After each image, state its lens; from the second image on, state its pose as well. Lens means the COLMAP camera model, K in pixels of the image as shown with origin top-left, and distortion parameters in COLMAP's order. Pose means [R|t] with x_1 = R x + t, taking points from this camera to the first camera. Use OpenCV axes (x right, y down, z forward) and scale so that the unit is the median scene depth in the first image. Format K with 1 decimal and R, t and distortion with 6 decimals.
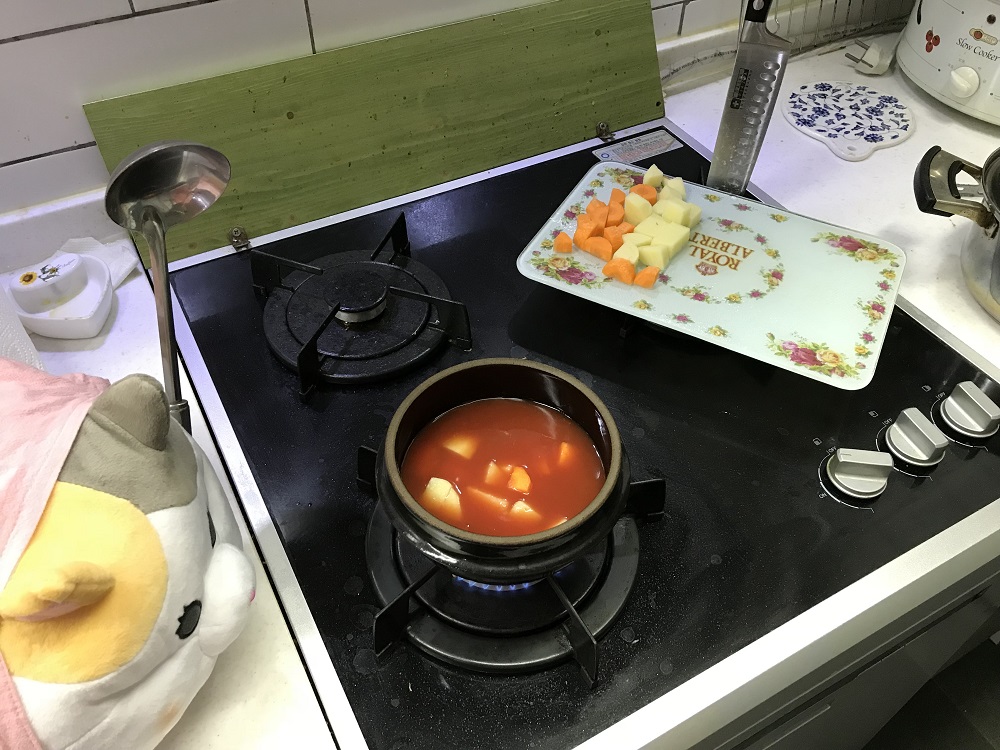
lens RADIAL K [[808.0, 0, 500.3], [0, 808.0, 369.3], [0, 0, 1]] dist [-0.001473, -0.000743]
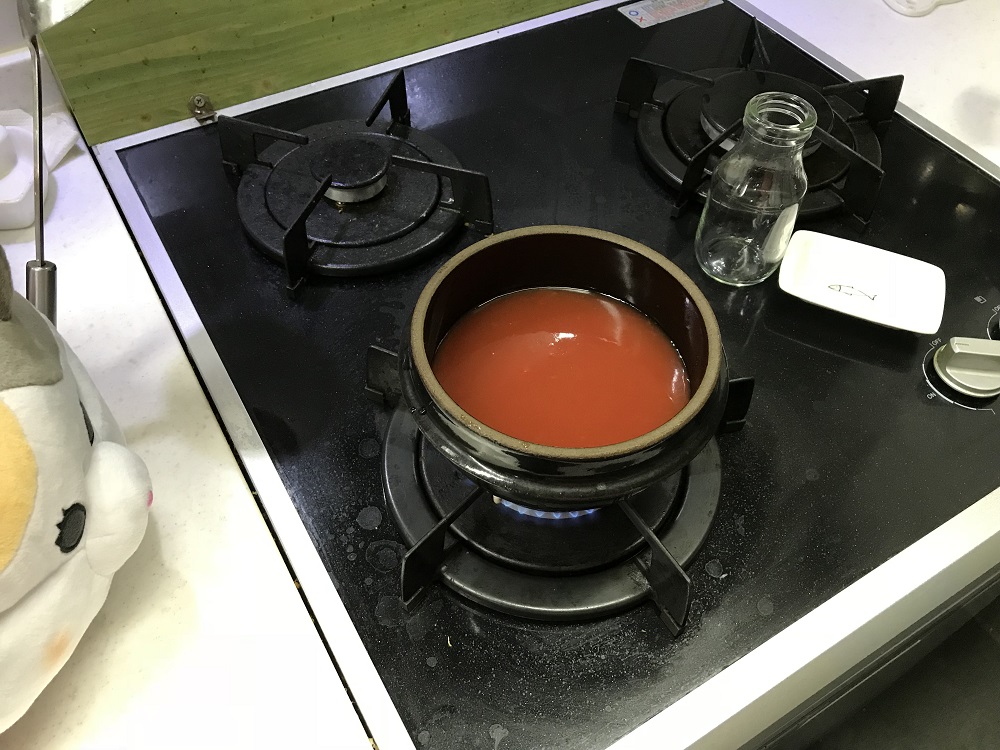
lens RADIAL K [[808.0, 0, 500.5], [0, 808.0, 373.6], [0, 0, 1]] dist [-0.001473, -0.000743]
pose [[0.999344, -0.022120, 0.028670, -0.070327], [0.019468, 0.995779, 0.089695, 0.055815], [-0.030533, -0.089078, 0.995557, 0.210534]]
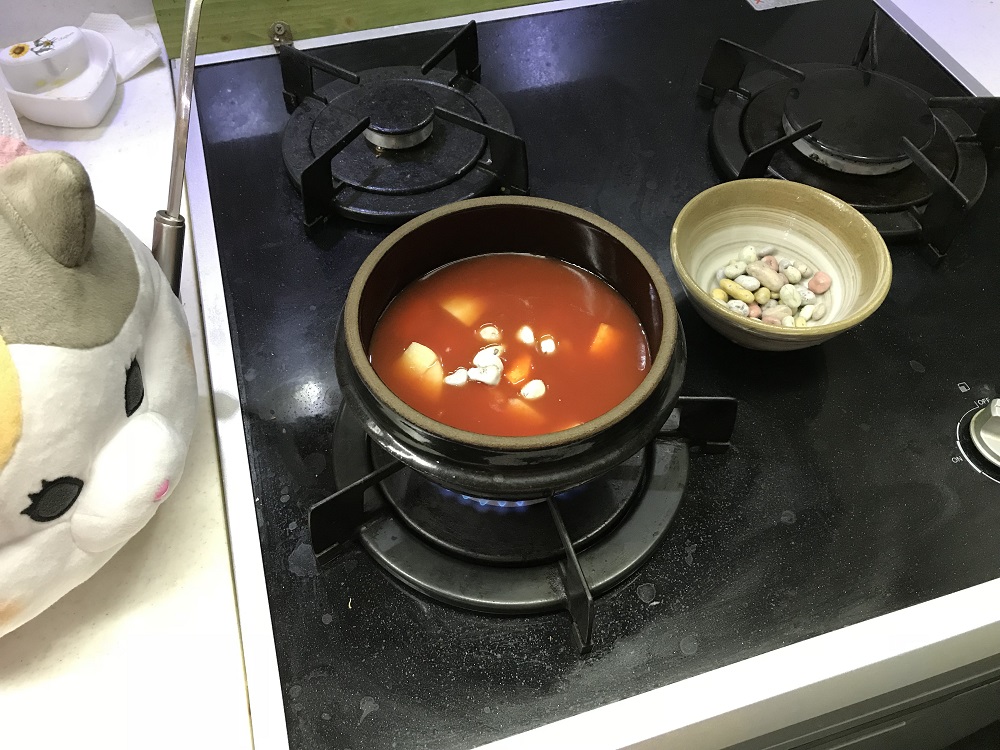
lens RADIAL K [[808.0, 0, 499.7], [0, 808.0, 374.0], [0, 0, 1]] dist [-0.001473, -0.000743]
pose [[0.978883, 0.163494, -0.122708, 0.079420], [-0.147132, 0.980227, 0.132316, 0.049322], [0.141915, -0.111468, 0.983583, 0.255676]]
